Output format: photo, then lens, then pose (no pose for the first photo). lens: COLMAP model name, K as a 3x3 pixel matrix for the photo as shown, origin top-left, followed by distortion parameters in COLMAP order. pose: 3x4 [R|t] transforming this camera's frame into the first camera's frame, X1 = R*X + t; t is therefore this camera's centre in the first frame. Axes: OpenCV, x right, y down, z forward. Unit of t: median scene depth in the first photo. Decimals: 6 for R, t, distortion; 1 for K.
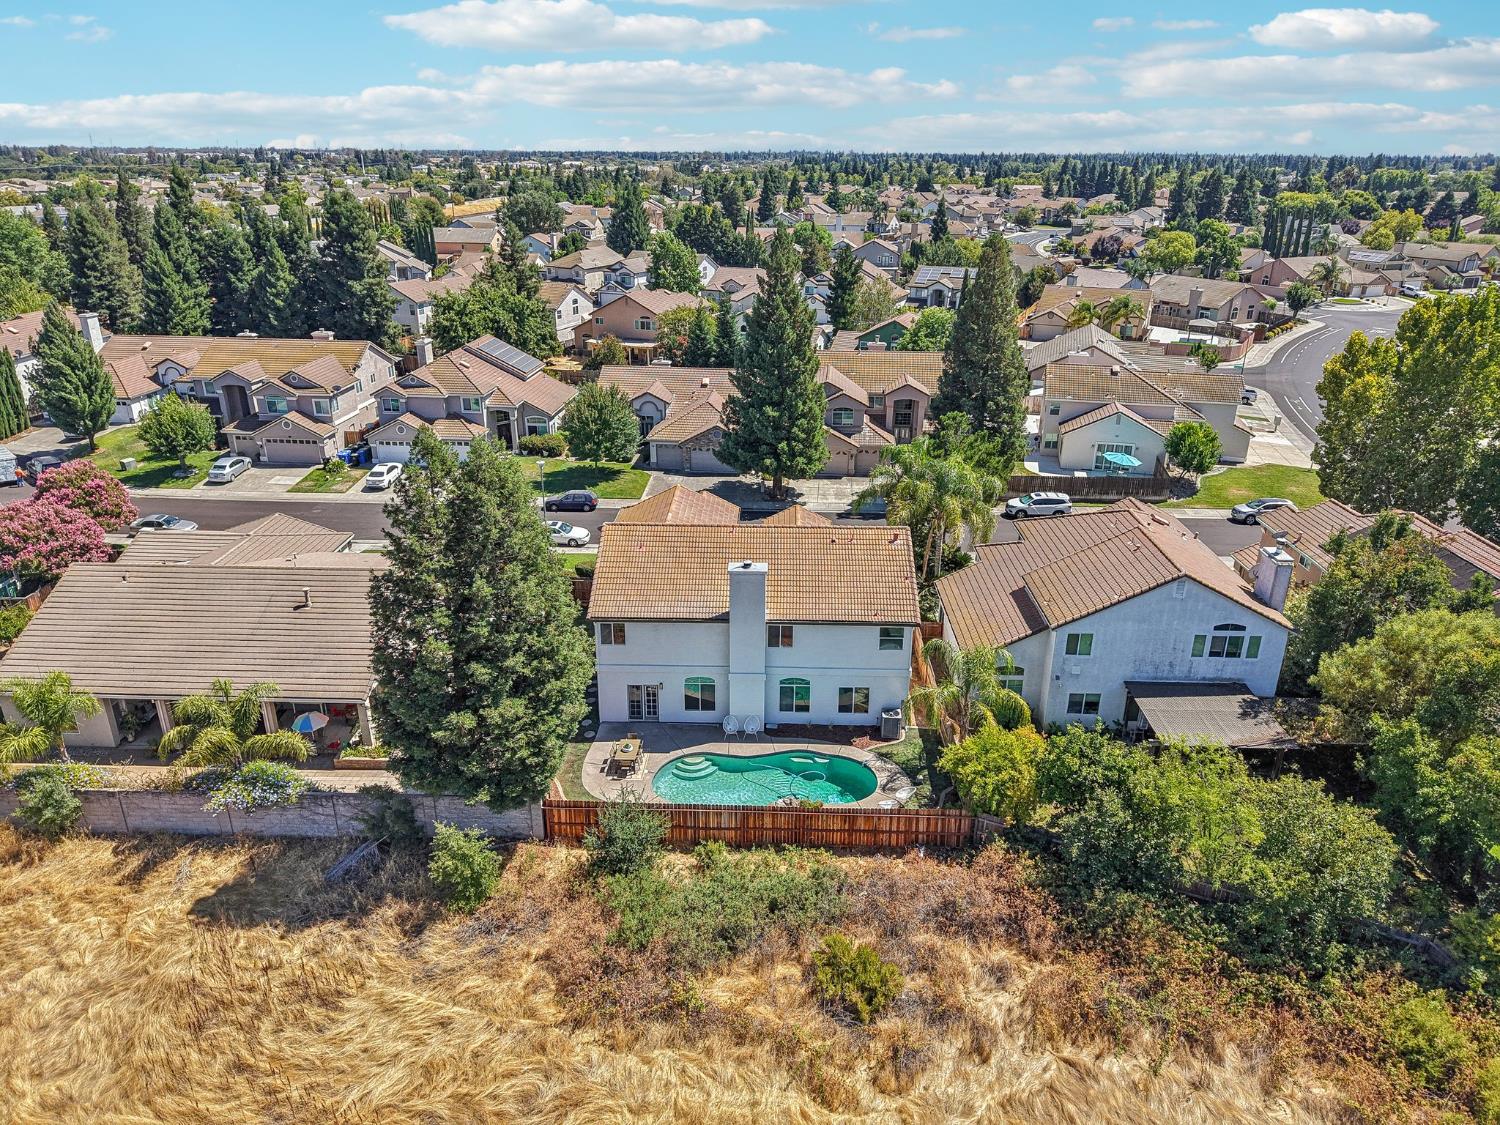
lens RADIAL K [[1011.6, 0, 750.0], [0, 1011.6, 562.5], [0, 0, 1]] dist [-0.004526, -0.004962]
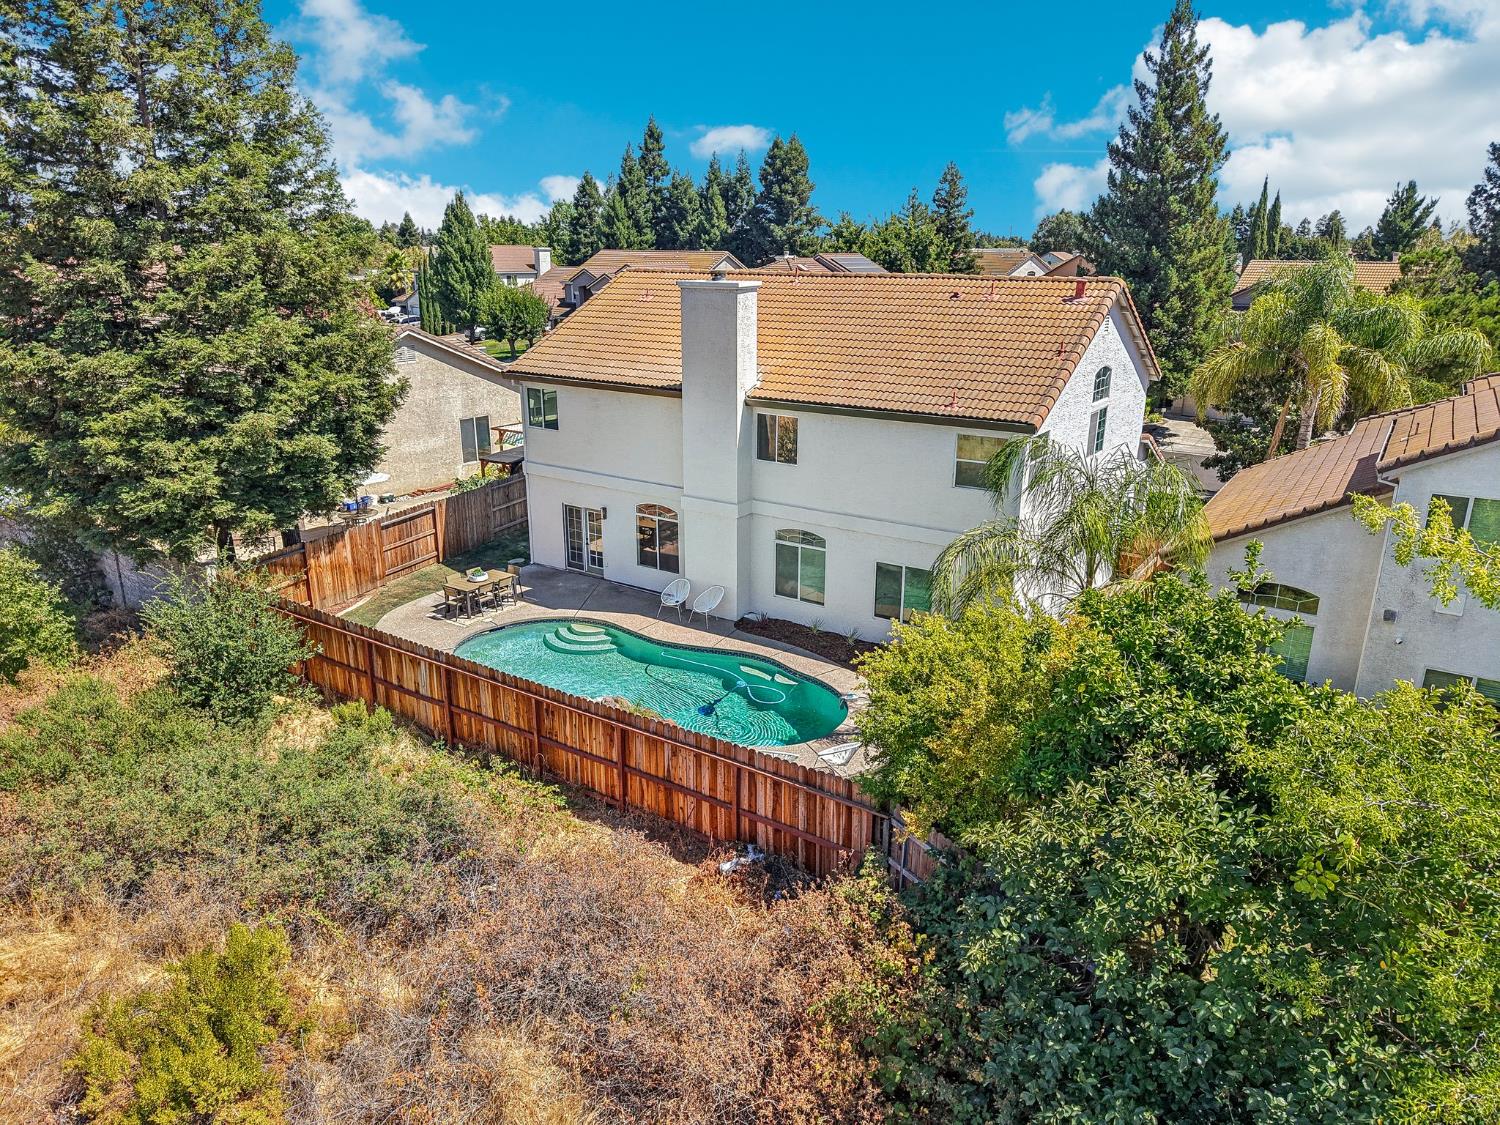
lens RADIAL K [[1011.6, 0, 750.0], [0, 1011.6, 562.5], [0, 0, 1]] dist [-0.004526, -0.004962]
pose [[0.842983, 0.160574, -0.513416, 0.289141], [-0.205977, 0.978023, -0.032314, 0.150883], [0.496944, 0.132992, 0.857531, 0.533001]]
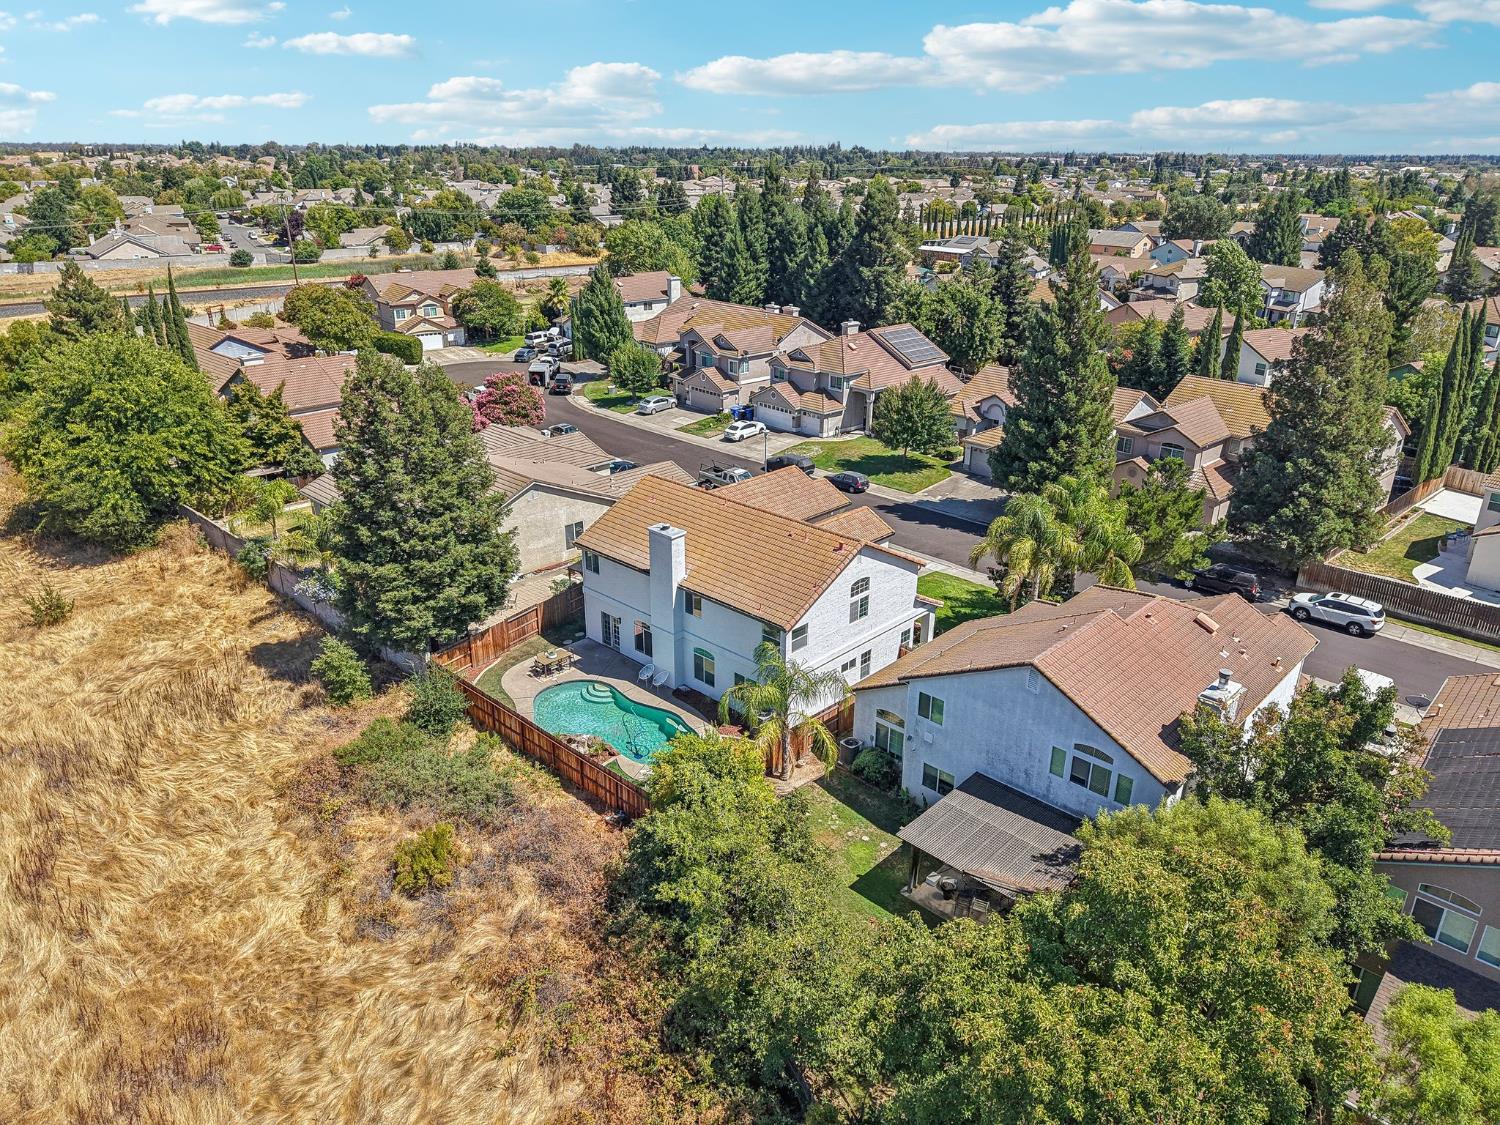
lens RADIAL K [[1029.6, 0, 731.7], [0, 1029.6, 535.5], [0, 0, 1]] dist [0.013403, -0.001443]
pose [[0.728374, 0.232857, -0.644398, 0.708293], [-0.252489, 0.965514, 0.063501, -0.072184], [0.636961, 0.116451, 0.762049, 0.195724]]
